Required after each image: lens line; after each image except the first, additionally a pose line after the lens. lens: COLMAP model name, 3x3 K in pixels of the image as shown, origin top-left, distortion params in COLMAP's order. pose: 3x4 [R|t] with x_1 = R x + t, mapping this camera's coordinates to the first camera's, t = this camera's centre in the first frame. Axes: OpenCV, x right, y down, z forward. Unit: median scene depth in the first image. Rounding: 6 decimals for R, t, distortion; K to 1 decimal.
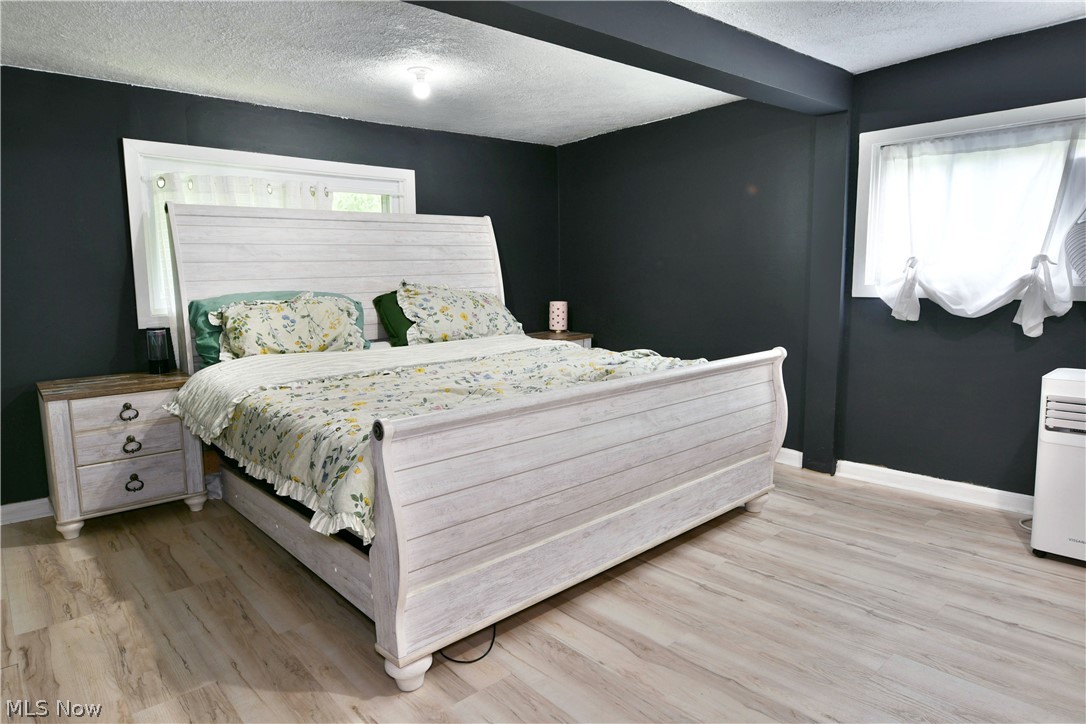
lens RADIAL K [[662.3, 0, 540.4], [0, 662.3, 385.7], [0, 0, 1]] dist [-0.010672, -0.008693]
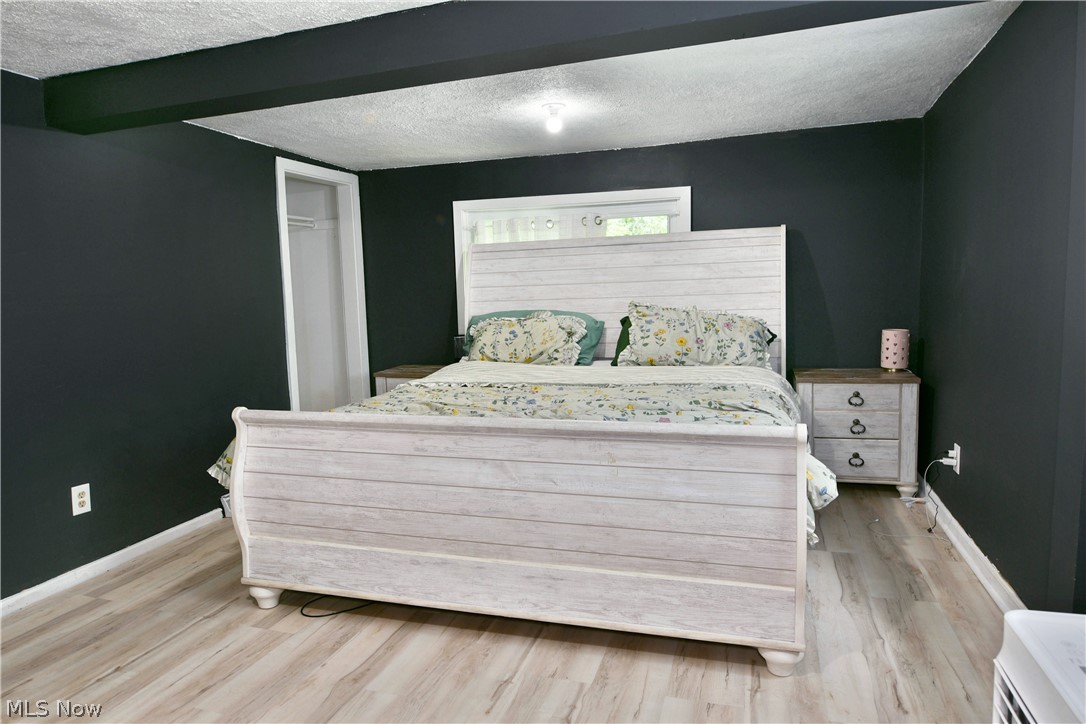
lens RADIAL K [[662.3, 0, 551.4], [0, 662.3, 388.9], [0, 0, 1]] dist [-0.010672, -0.008693]
pose [[0.494181, 0.125651, -0.860230, 0.773561], [-0.129159, 0.989130, 0.070281, -0.104054], [0.859711, 0.076375, 0.505039, 0.494878]]
